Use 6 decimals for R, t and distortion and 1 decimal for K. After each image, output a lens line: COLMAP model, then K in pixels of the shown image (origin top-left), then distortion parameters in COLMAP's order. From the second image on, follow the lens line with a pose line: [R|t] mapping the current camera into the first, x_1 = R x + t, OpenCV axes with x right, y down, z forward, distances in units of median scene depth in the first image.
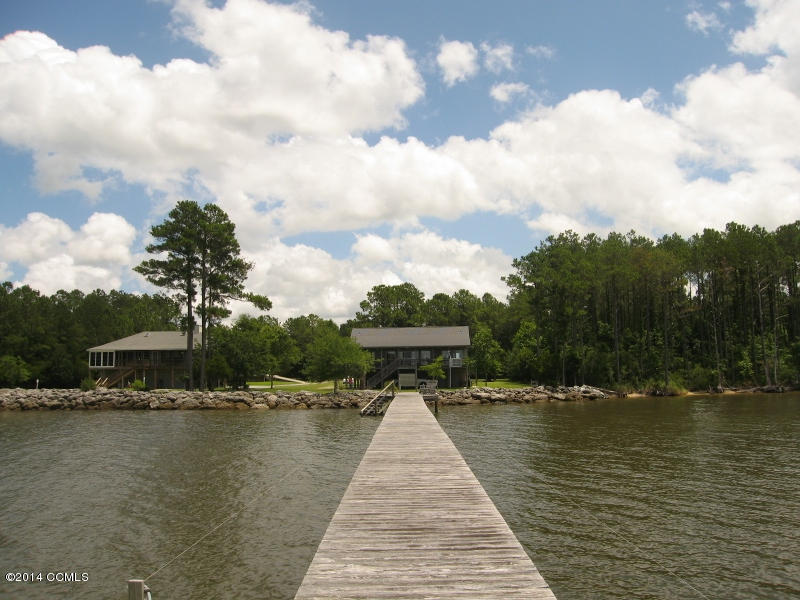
lens RADIAL K [[662.6, 0, 411.8], [0, 662.6, 301.3], [0, 0, 1]] dist [-0.149754, 0.120679]
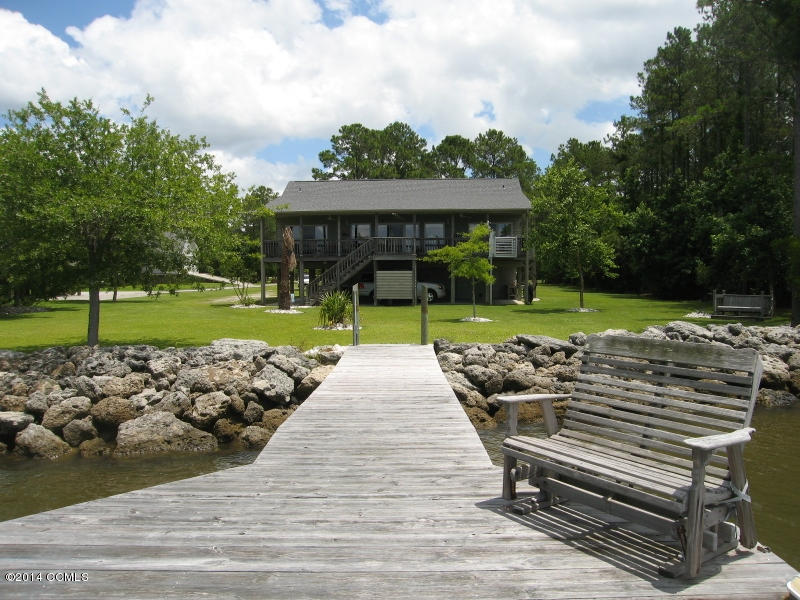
lens RADIAL K [[662.6, 0, 411.8], [0, 662.6, 301.3], [0, 0, 1]] dist [-0.149754, 0.120679]
pose [[0.999909, 0.007464, 0.011247, 0.000008], [-0.009091, 0.988280, 0.152384, 0.071701], [-0.009978, -0.152472, 0.988257, 0.646428]]
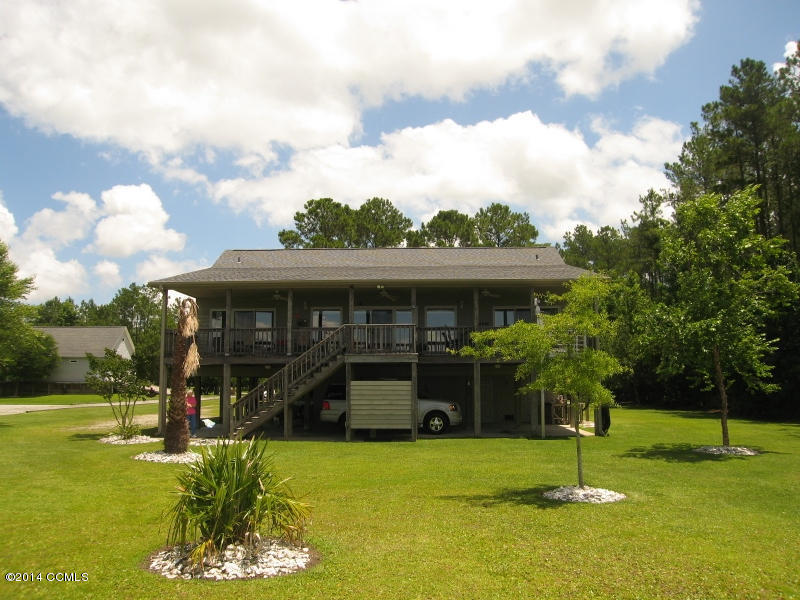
lens RADIAL K [[662.6, 0, 411.8], [0, 662.6, 301.3], [0, 0, 1]] dist [-0.149754, 0.120679]
pose [[0.998524, 0.015155, 0.052147, -0.010311], [-0.014393, 0.999784, -0.014972, 0.095127], [-0.052363, 0.014199, 0.998527, 0.858772]]
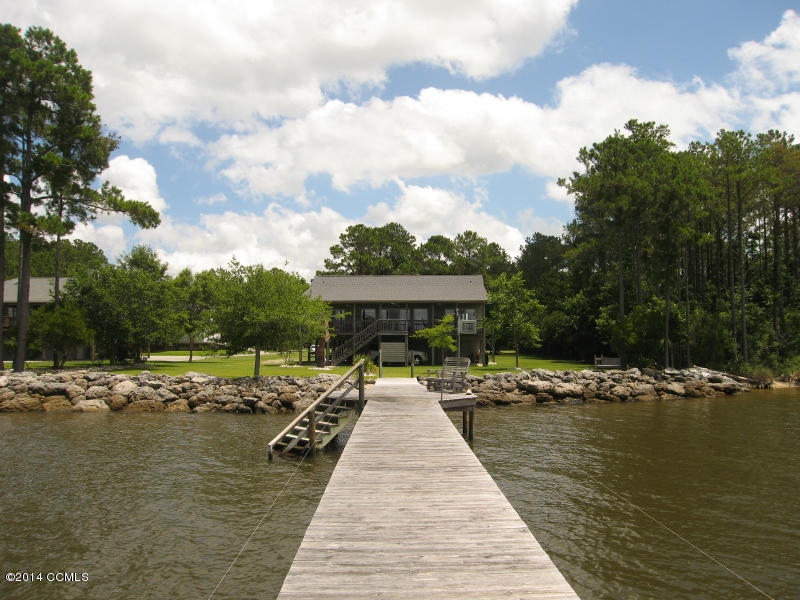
lens RADIAL K [[662.6, 0, 411.8], [0, 662.6, 301.3], [0, 0, 1]] dist [-0.149754, 0.120679]
pose [[0.999553, 0.015772, 0.025388, -0.006251], [-0.016933, 0.998790, 0.046181, 0.044592], [-0.024628, -0.046590, 0.998610, 0.405620]]
